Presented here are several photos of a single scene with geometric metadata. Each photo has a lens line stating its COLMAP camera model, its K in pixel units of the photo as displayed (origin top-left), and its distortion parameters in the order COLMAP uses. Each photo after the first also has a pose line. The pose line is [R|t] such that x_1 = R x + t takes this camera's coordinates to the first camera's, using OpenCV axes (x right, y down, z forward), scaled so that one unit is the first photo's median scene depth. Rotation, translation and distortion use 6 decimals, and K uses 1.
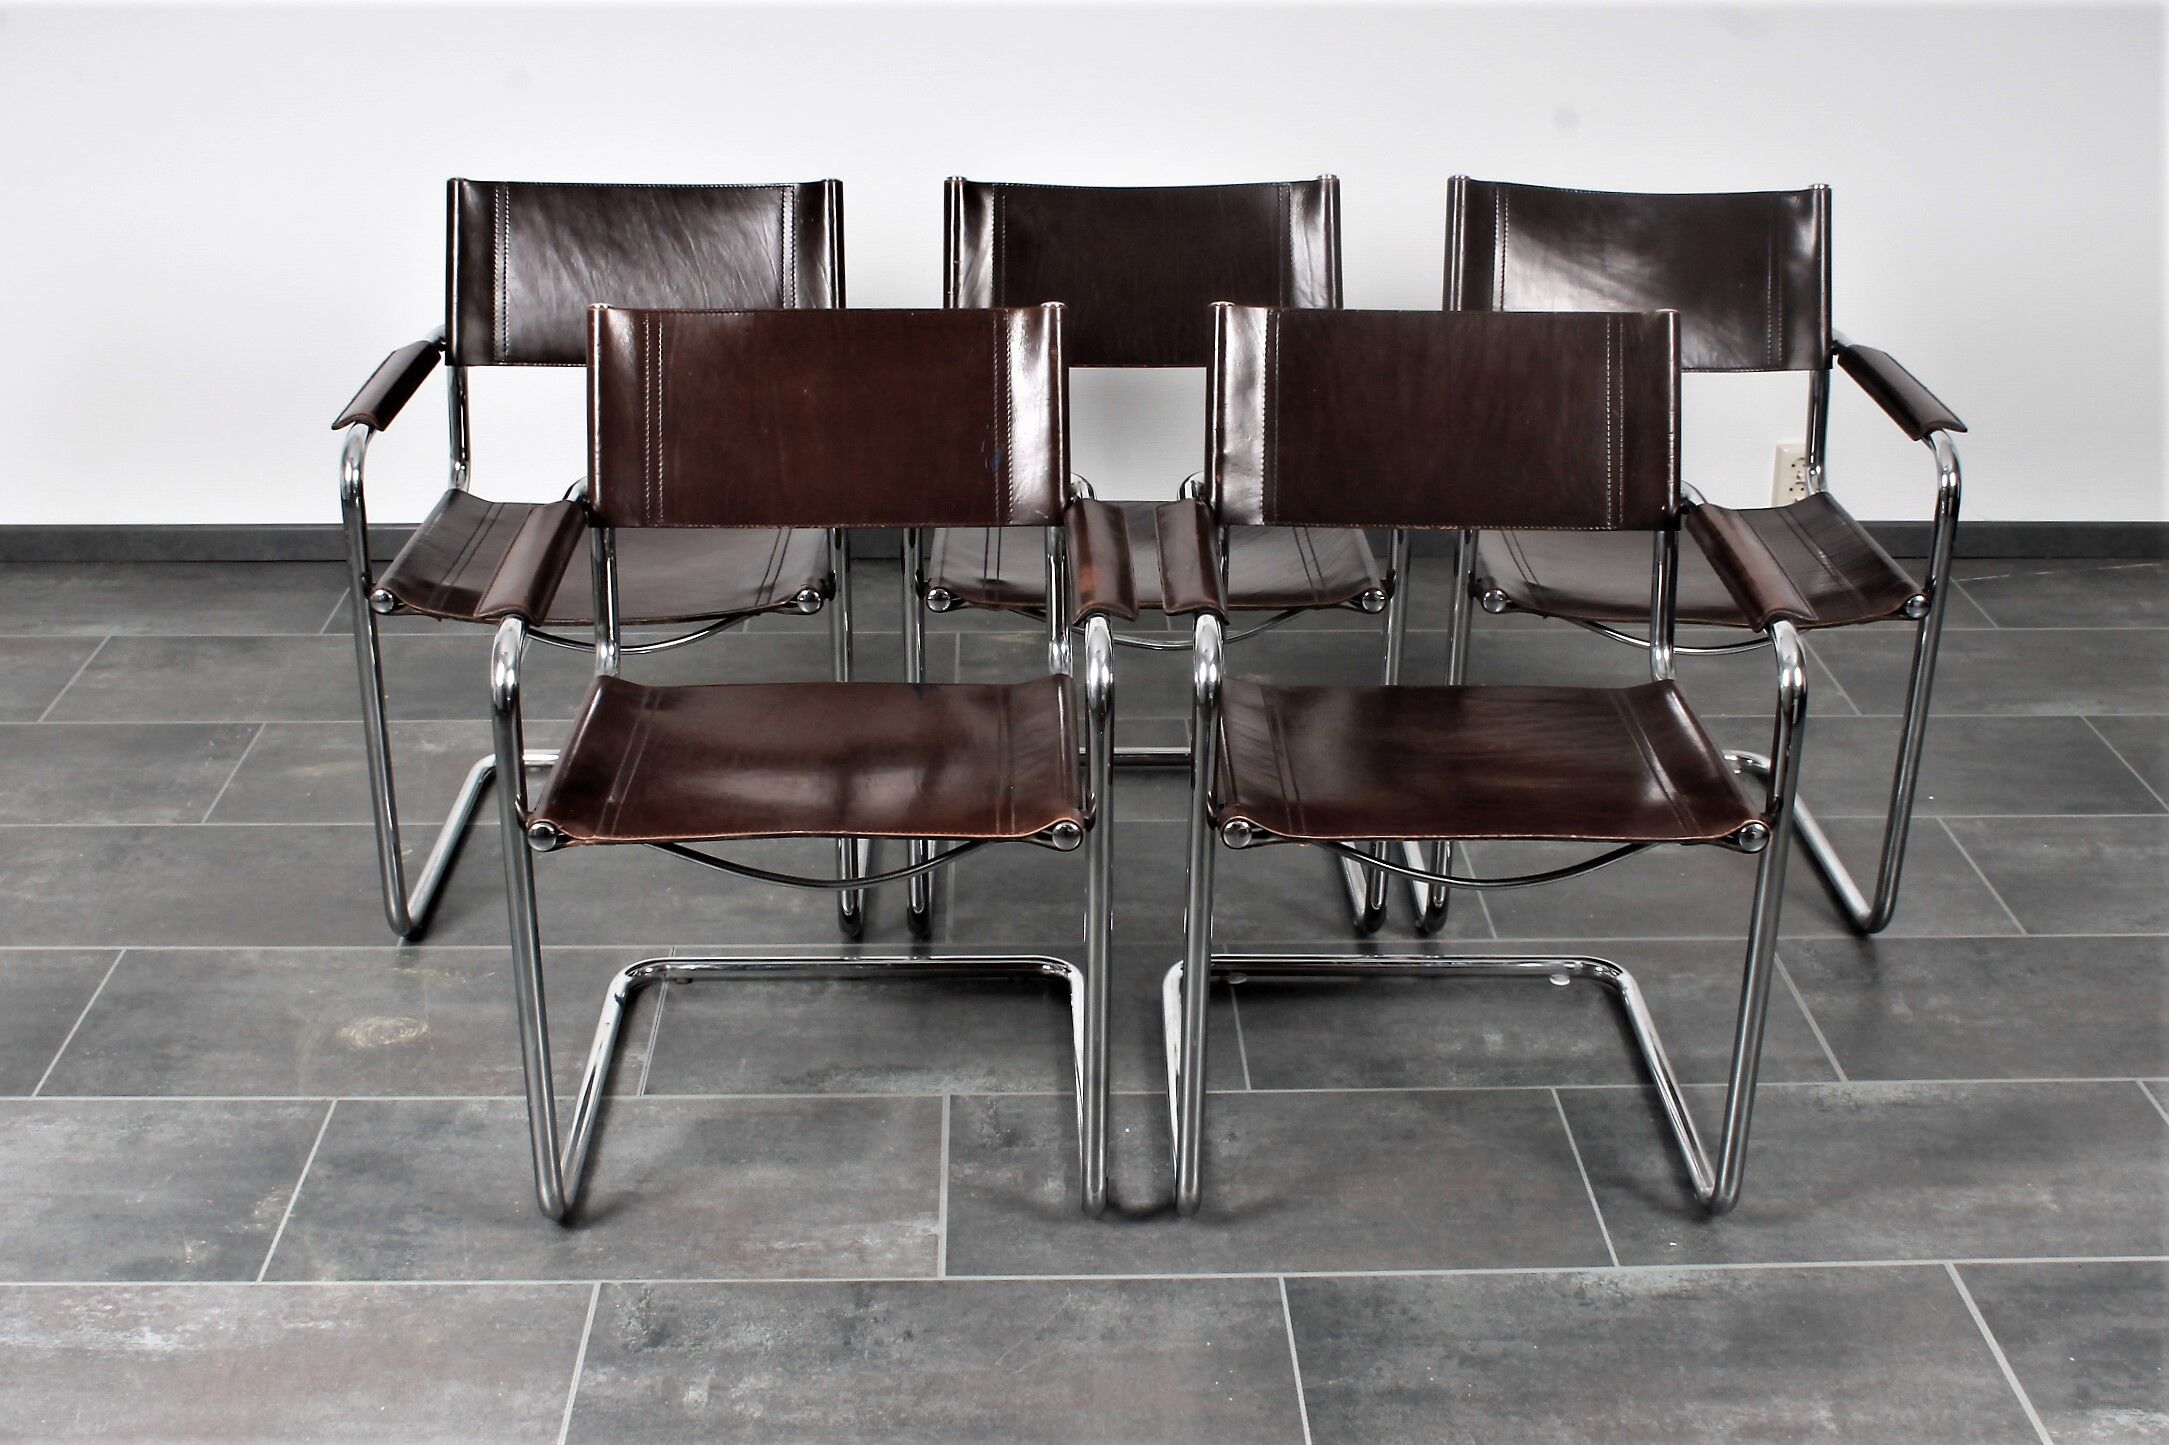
lens RADIAL K [[2673.6, 0, 1083.4], [0, 2673.6, 729.5], [0, 0, 1]] dist [-0.069833, 0.000000]
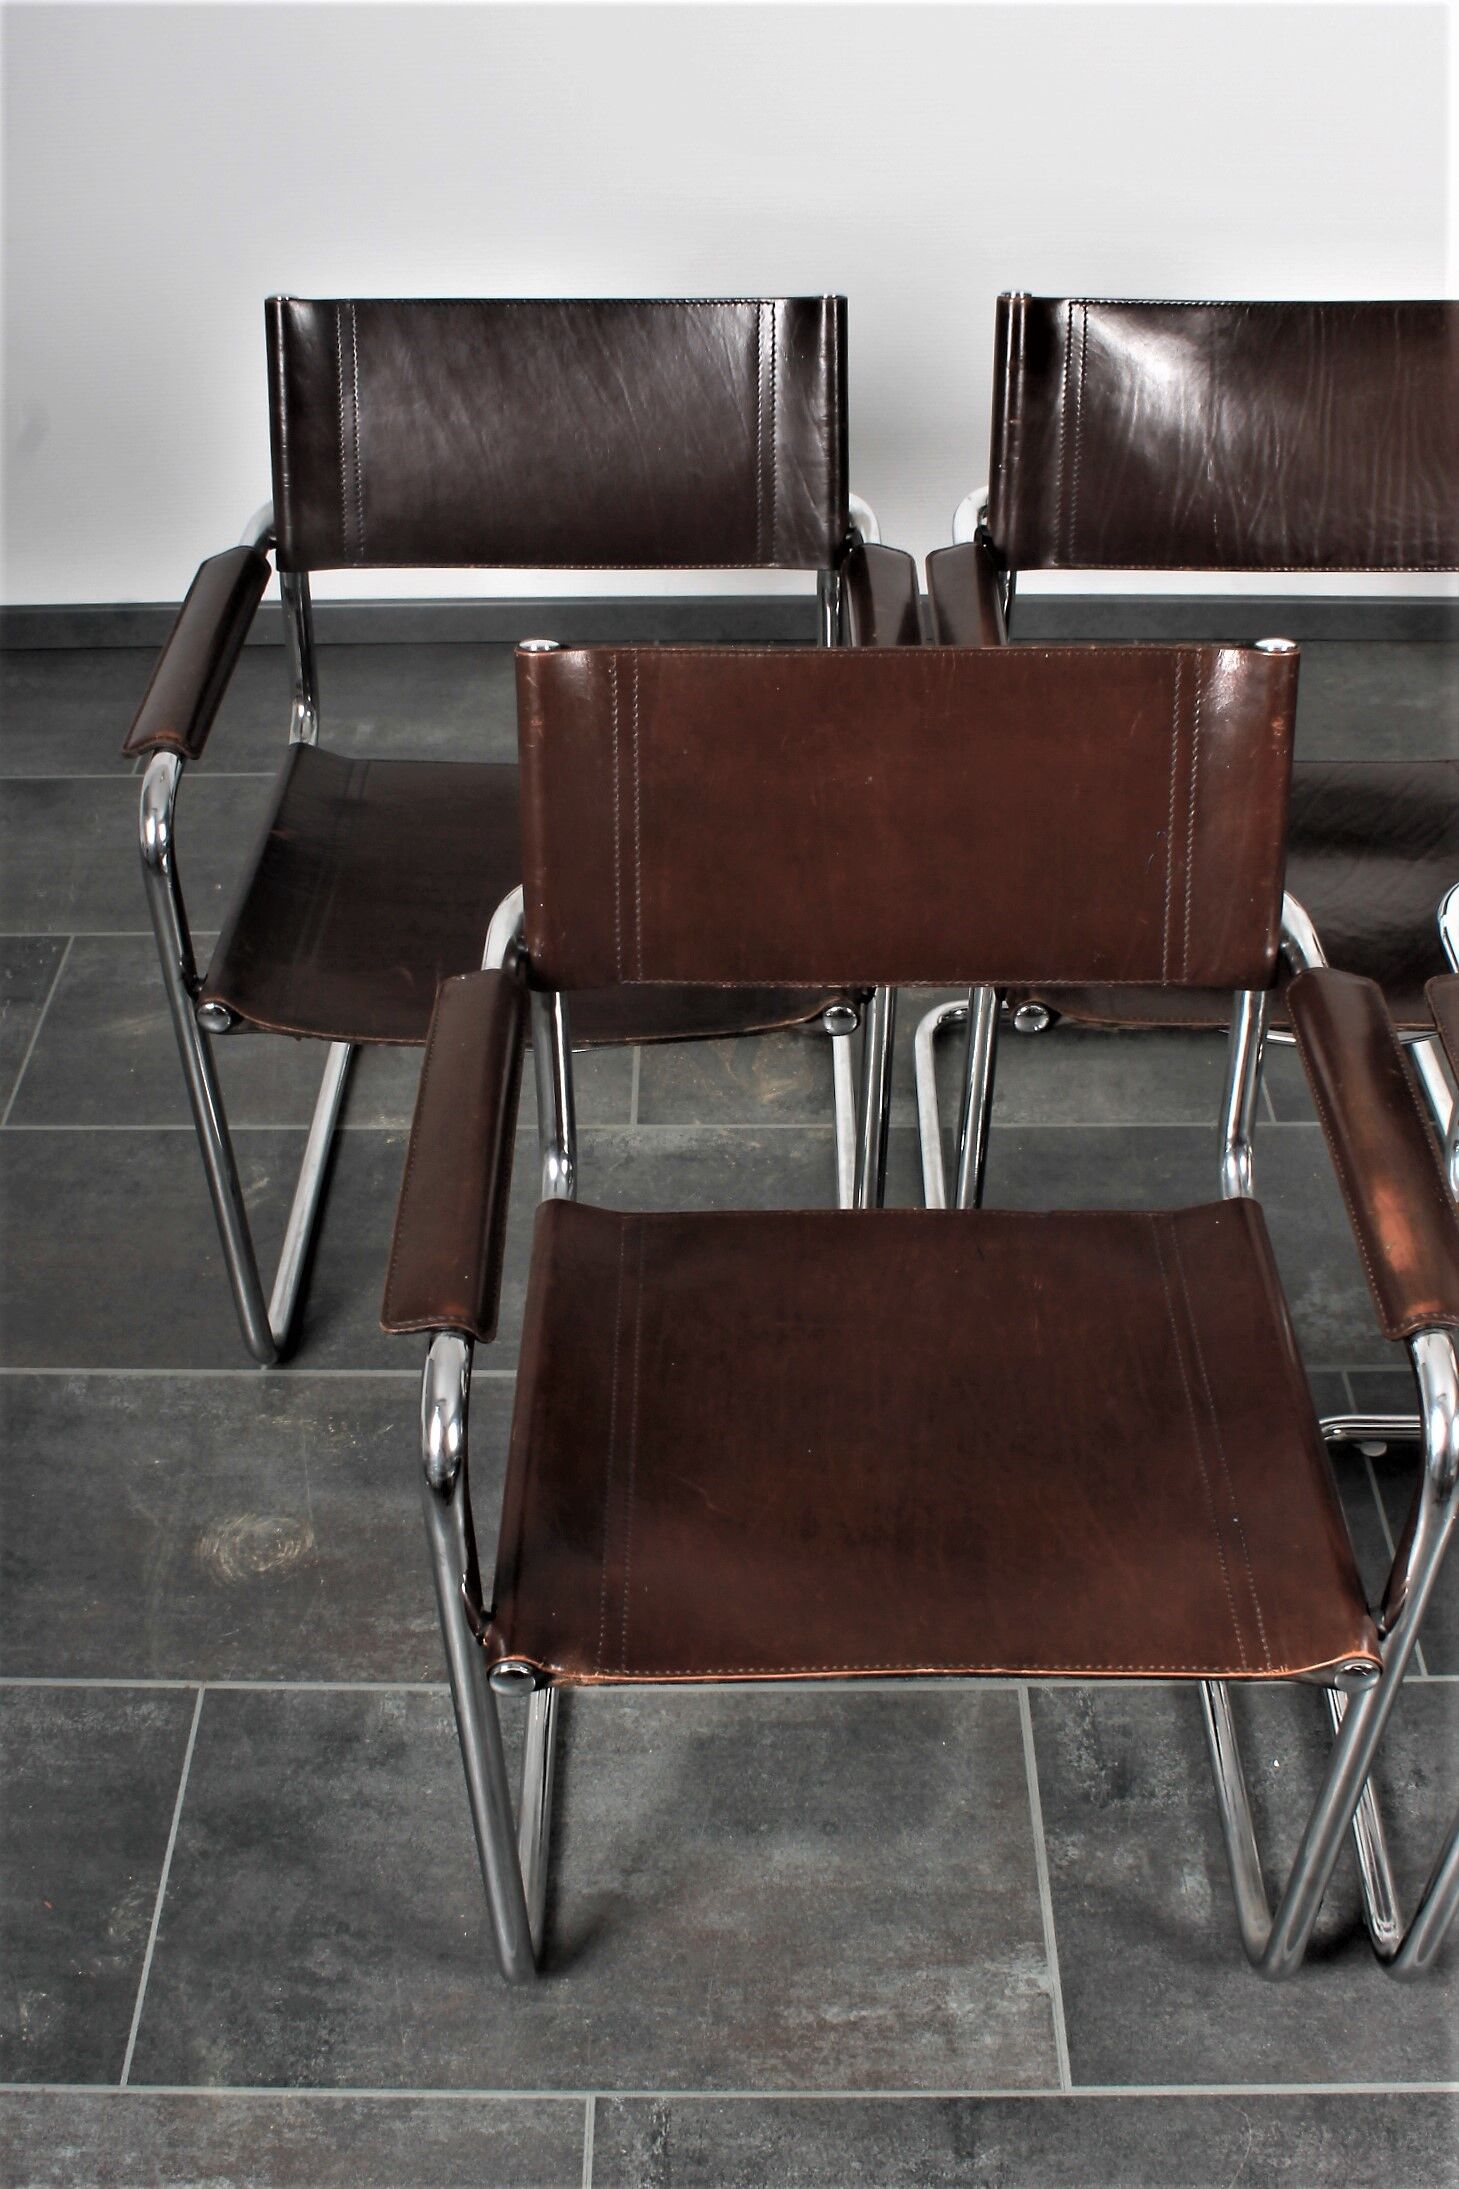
lens RADIAL K [[2208.2, 0, 705.8], [0, 2208.2, 1092.2], [0, 0, 1]] dist [-0.088986, 0.000000]
pose [[0.999229, 0.008812, -0.038254, -0.121018], [0.002992, 0.954546, 0.298047, -0.208609], [0.039142, -0.297932, 0.953784, 0.481701]]
